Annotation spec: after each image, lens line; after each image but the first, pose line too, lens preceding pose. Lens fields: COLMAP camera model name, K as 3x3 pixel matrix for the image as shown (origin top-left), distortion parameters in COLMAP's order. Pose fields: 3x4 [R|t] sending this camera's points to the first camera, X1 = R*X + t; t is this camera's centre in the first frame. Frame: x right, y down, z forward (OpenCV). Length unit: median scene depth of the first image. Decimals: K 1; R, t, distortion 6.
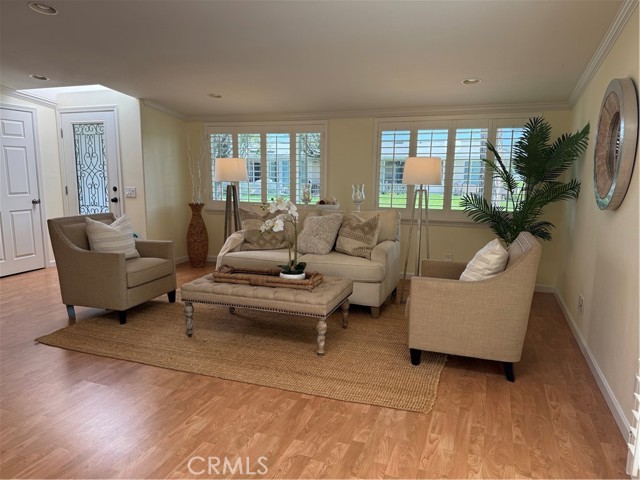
lens RADIAL K [[468.5, 0, 320.0], [0, 468.5, 240.0], [0, 0, 1]] dist [0.074732, -0.096642]
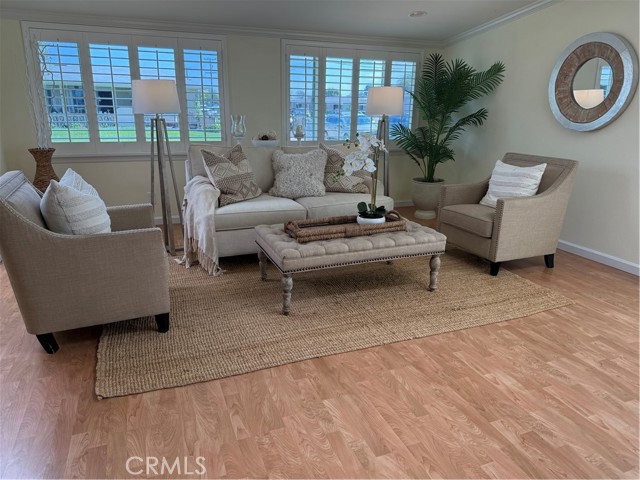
lens RADIAL K [[468.5, 0, 320.0], [0, 468.5, 240.0], [0, 0, 1]] dist [0.074732, -0.096642]
pose [[0.722142, -0.191017, 0.664849, -0.738760], [0.089421, 0.978831, 0.184100, -0.063139], [-0.685941, -0.073495, 0.723936, 0.388781]]
